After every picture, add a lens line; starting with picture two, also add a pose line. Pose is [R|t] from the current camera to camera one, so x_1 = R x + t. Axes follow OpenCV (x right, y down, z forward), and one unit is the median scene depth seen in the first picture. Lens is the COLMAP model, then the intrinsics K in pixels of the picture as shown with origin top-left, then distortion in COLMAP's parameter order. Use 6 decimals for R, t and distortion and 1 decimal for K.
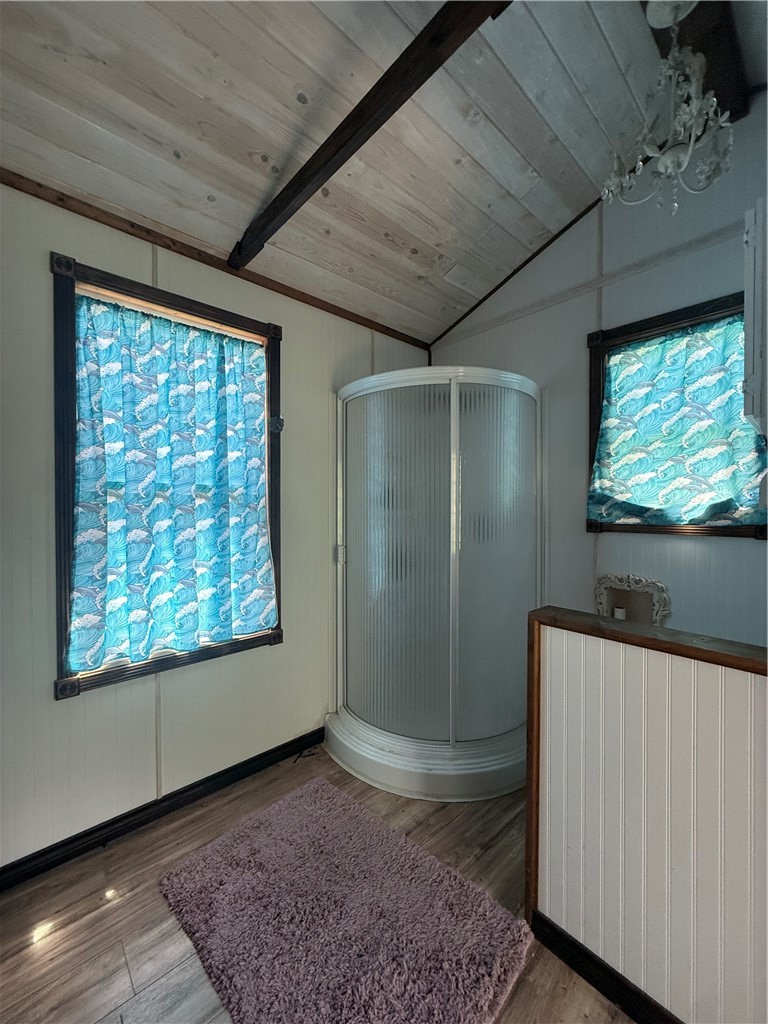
lens RADIAL K [[406.8, 0, 383.0], [0, 406.8, 511.1], [0, 0, 1]] dist [-0.000544, 0.000025]
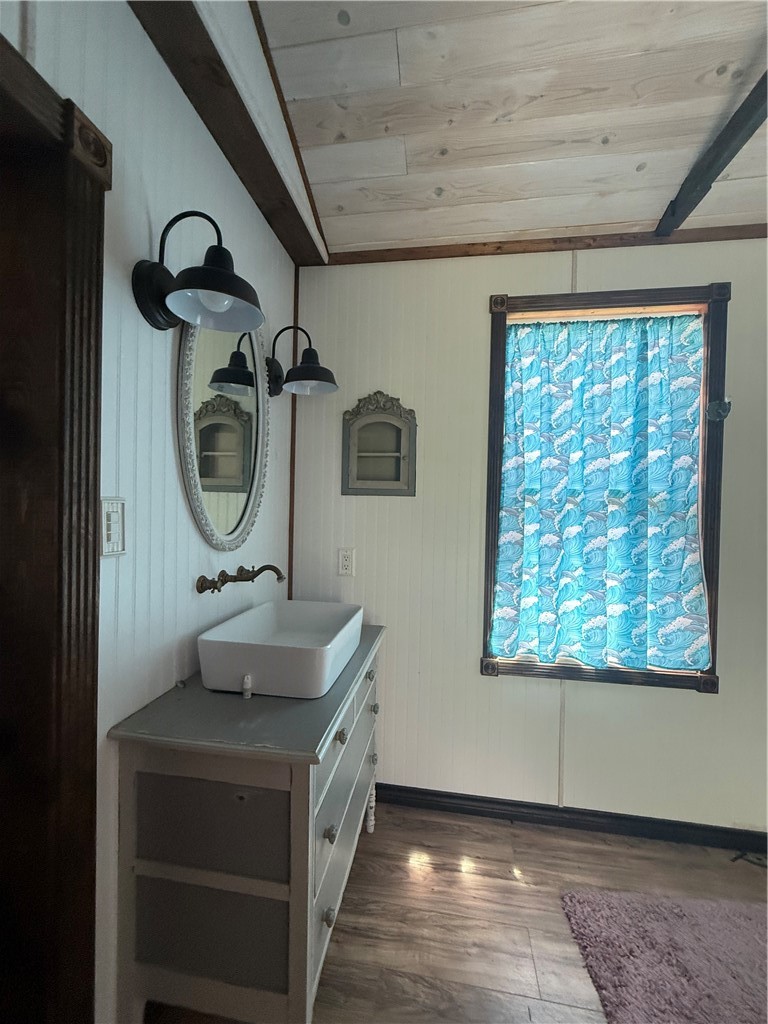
lens RADIAL K [[406.8, 0, 382.6], [0, 406.8, 511.1], [0, 0, 1]] dist [-0.000544, 0.000025]
pose [[0.625032, 0.021361, -0.780307, -0.059357], [-0.034045, 0.999420, 0.000088, 0.001157], [0.779857, 0.026511, 0.625396, 0.022271]]
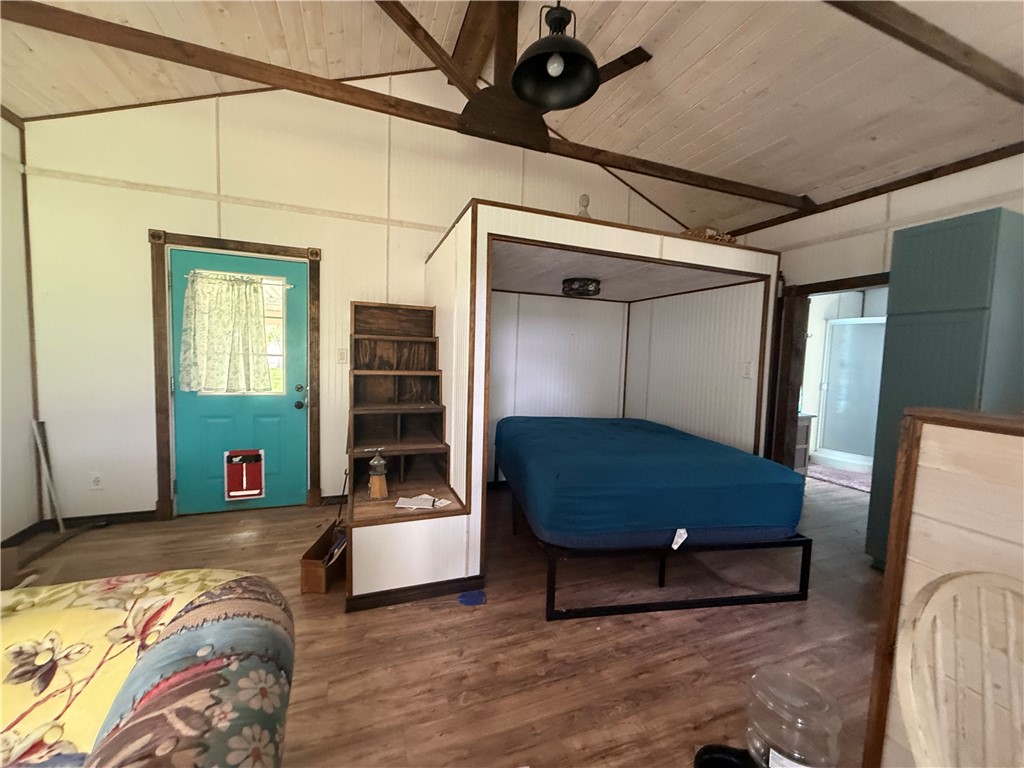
lens RADIAL K [[406.8, 0, 510.6], [0, 406.8, 384.4], [0, 0, 1]] dist [-0.000544, 0.000025]
pose [[0.933492, 0.056095, -0.354184, -1.266767], [-0.039280, 0.997741, 0.054492, 0.041429], [0.356441, -0.036955, 0.933587, -2.493361]]
